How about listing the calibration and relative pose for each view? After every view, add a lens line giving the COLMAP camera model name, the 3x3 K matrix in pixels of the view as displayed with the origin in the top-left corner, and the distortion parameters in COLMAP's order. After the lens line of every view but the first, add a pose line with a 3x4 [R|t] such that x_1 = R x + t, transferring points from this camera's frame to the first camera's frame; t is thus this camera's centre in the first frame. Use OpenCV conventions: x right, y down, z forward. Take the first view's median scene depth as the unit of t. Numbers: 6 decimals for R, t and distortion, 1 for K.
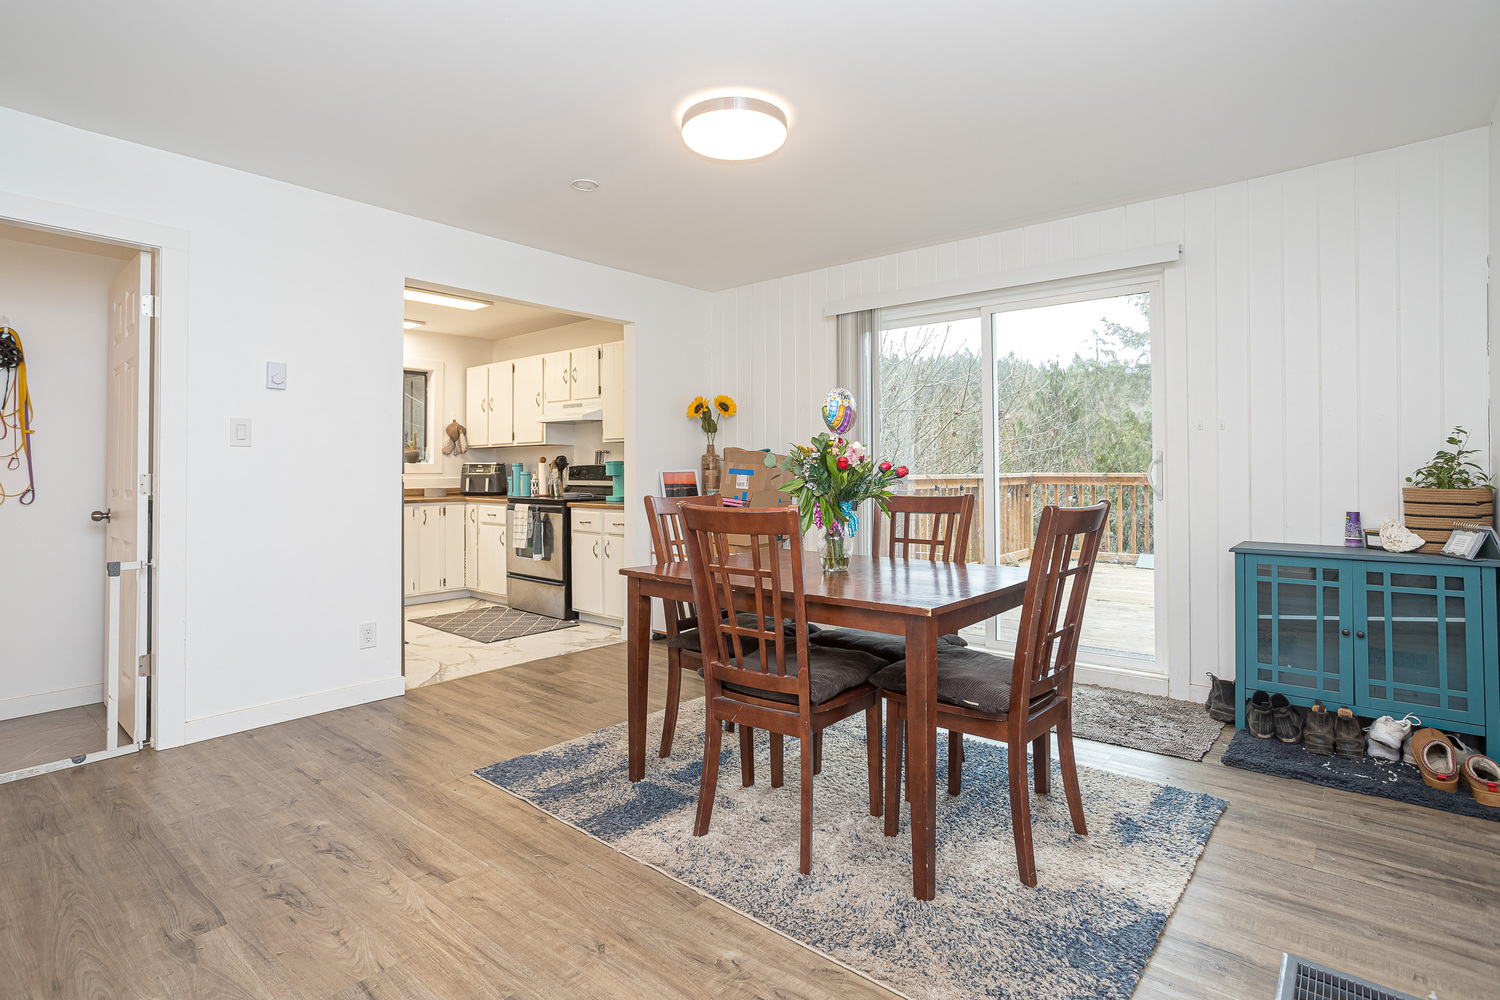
lens RADIAL K [[749.4, 0, 749.5], [0, 749.4, 491.1], [0, 0, 1]] dist [-0.002134, -0.000456]
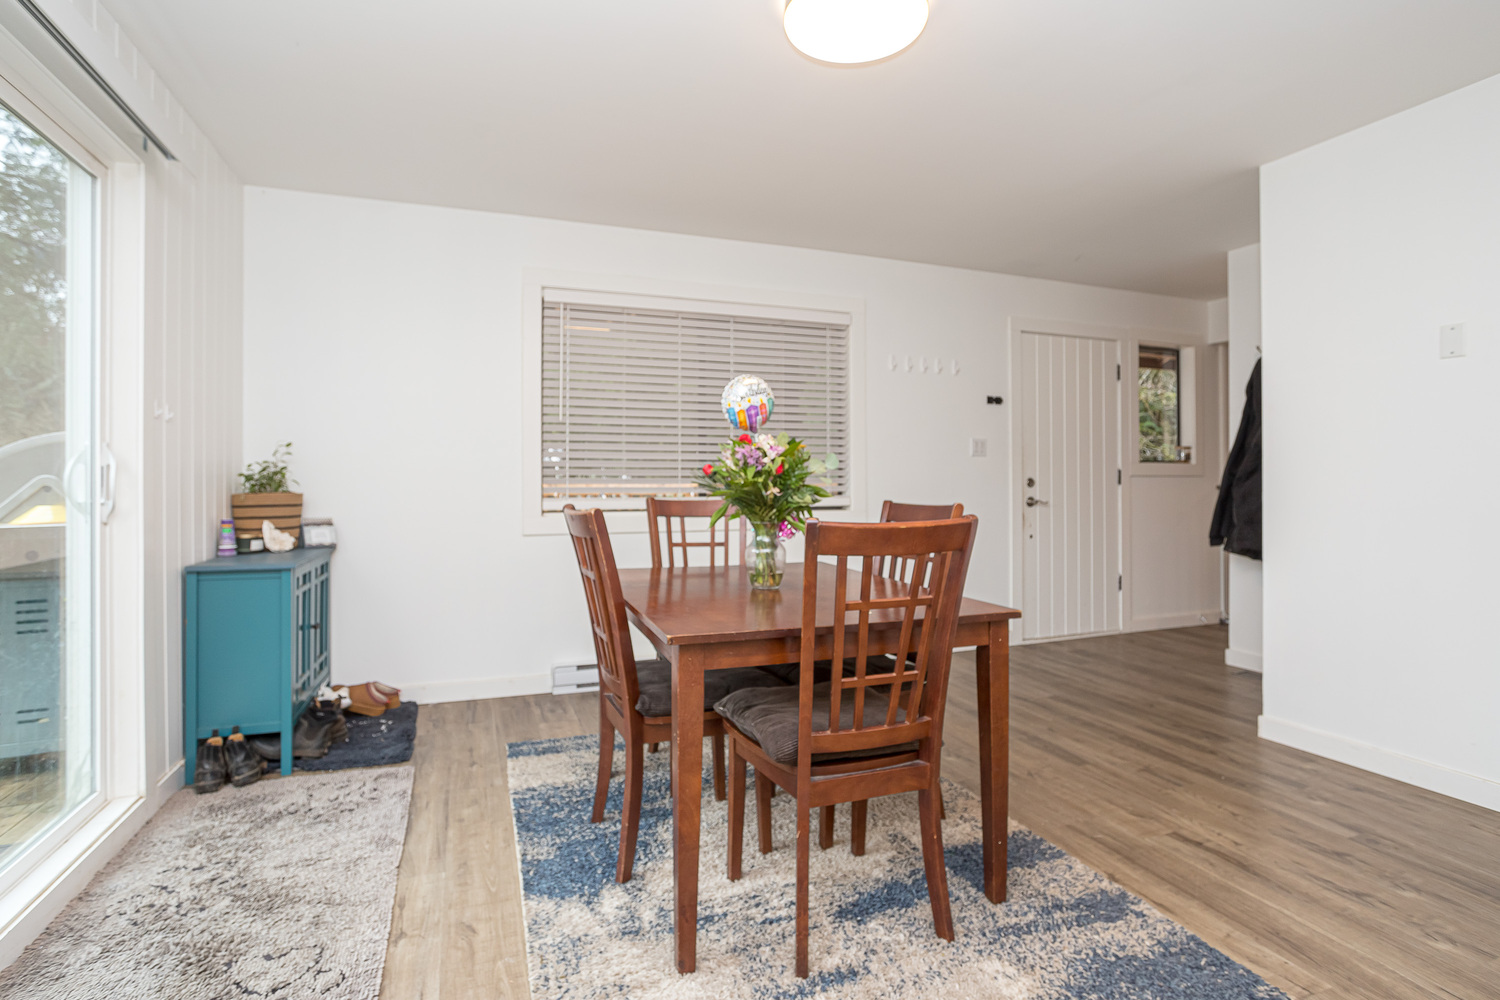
lens RADIAL K [[749.4, 0, 753.0], [0, 749.4, 491.9], [0, 0, 1]] dist [-0.002134, -0.000456]
pose [[-0.865925, -0.000102, 0.500173, -0.385146], [0.001858, 0.999992, 0.003420, -0.000536], [-0.500170, 0.003891, -0.865919, 2.120920]]
